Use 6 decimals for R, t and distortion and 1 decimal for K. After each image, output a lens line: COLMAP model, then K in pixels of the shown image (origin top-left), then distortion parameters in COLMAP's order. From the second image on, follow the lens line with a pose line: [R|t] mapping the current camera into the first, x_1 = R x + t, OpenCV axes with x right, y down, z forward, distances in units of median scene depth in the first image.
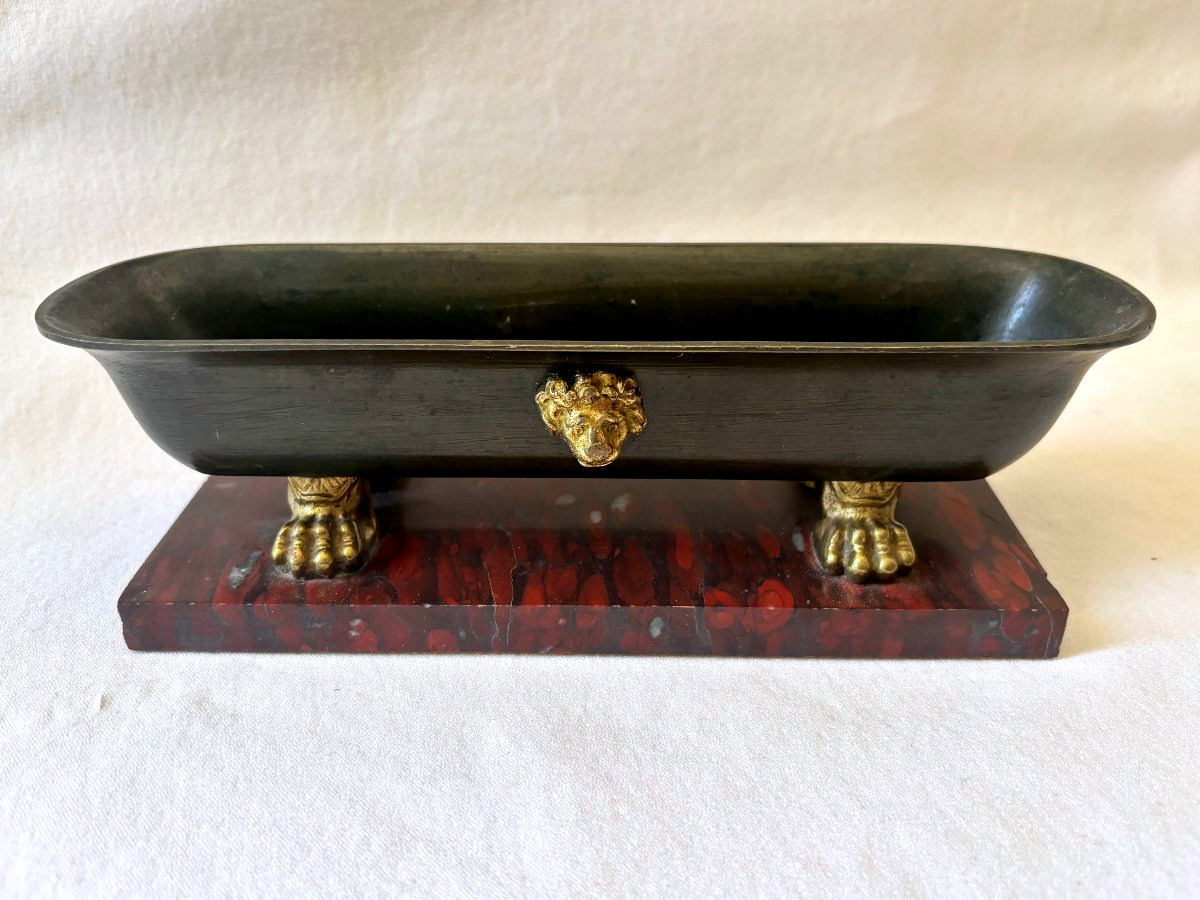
lens RADIAL K [[949.9, 0, 600.0], [0, 949.9, 450.0], [0, 0, 1]] dist [-0.001613, -0.013965]
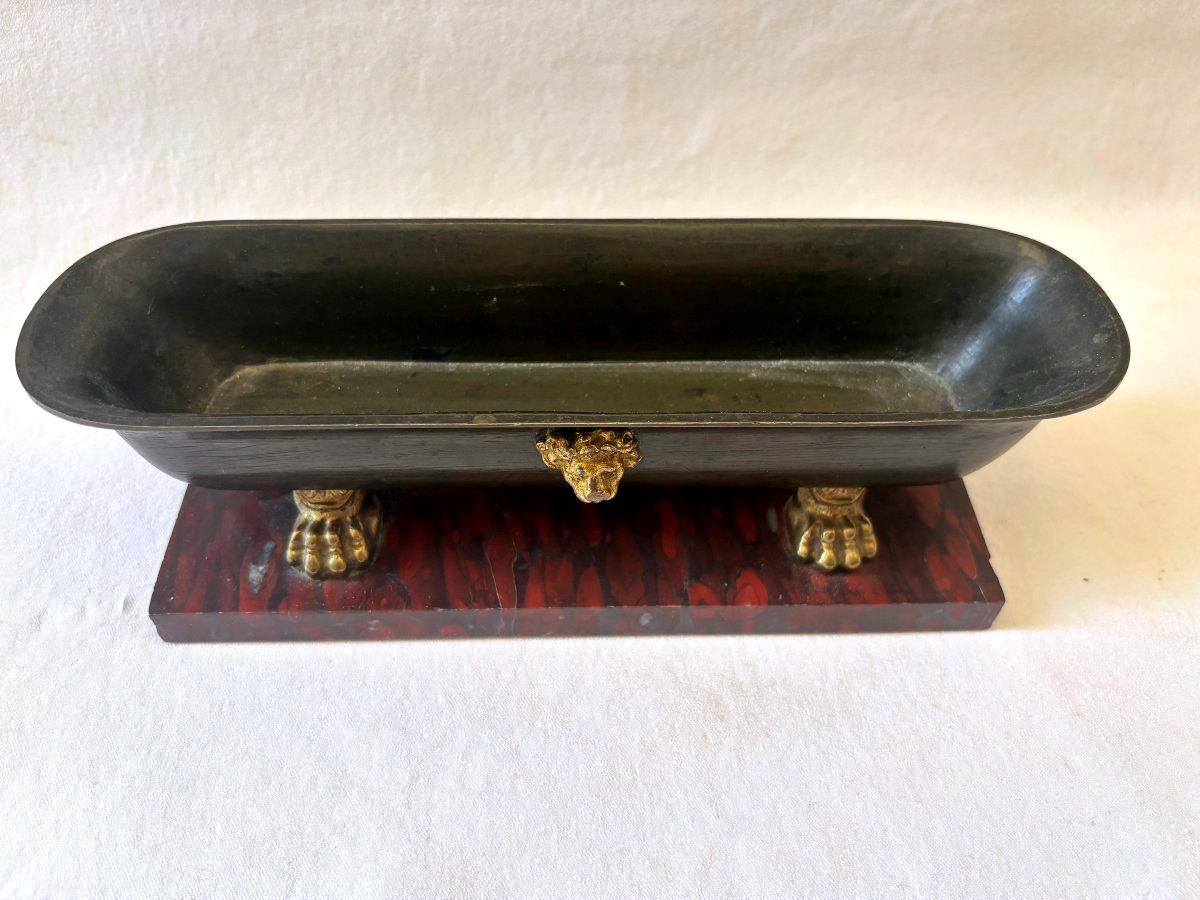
lens RADIAL K [[919.6, 0, 603.3], [0, 919.6, 442.8], [0, 0, 1]] dist [0.029316, -0.094295]
pose [[0.998120, -0.017189, 0.058825, -0.050810], [-0.003599, 0.941760, 0.336267, -0.374810], [-0.061179, -0.335847, 0.939928, 0.049042]]
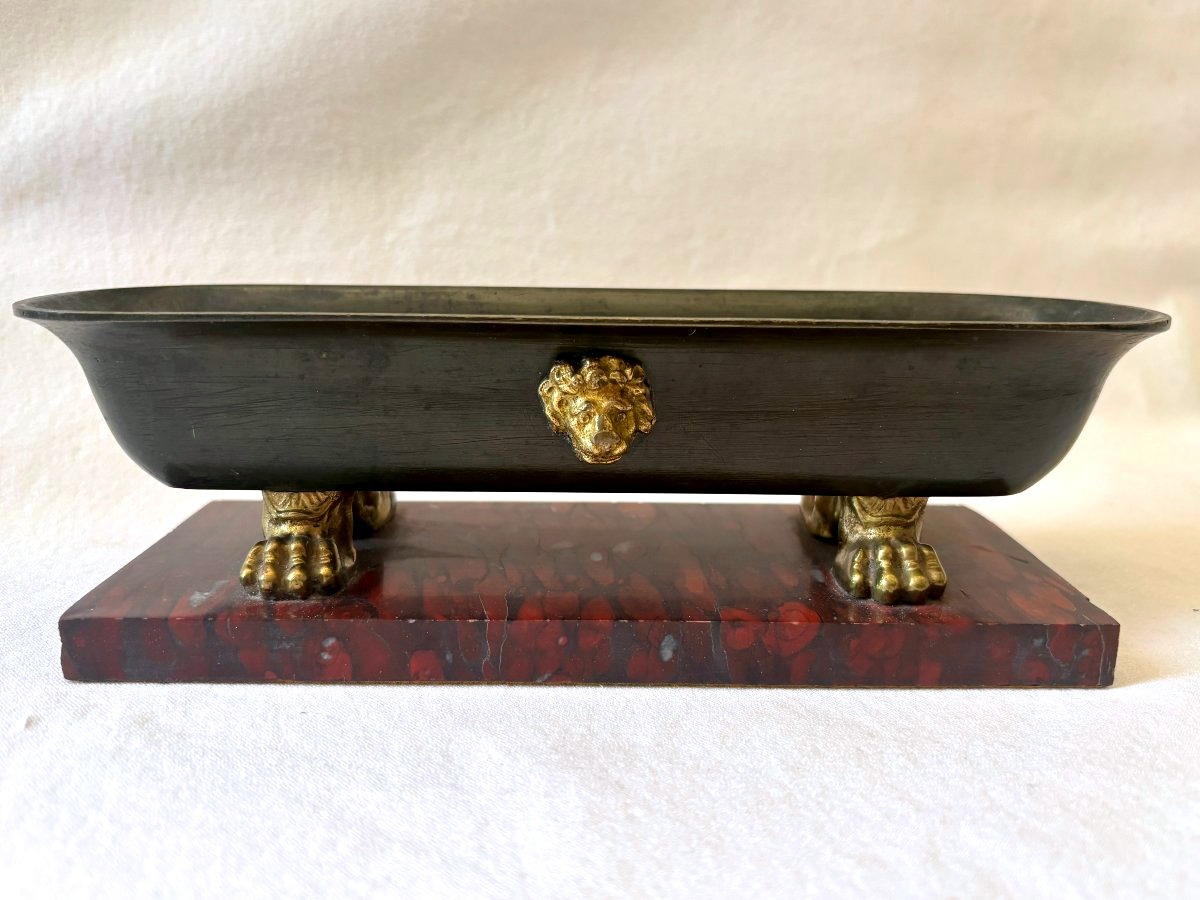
lens RADIAL K [[971.1, 0, 605.6], [0, 971.1, 457.3], [0, 0, 1]] dist [-0.011790, 0.006606]
pose [[0.999518, 0.008876, 0.029734, -0.027845], [-0.001590, 0.971611, -0.236579, 0.227704], [-0.030989, 0.236417, 0.971157, 0.071686]]
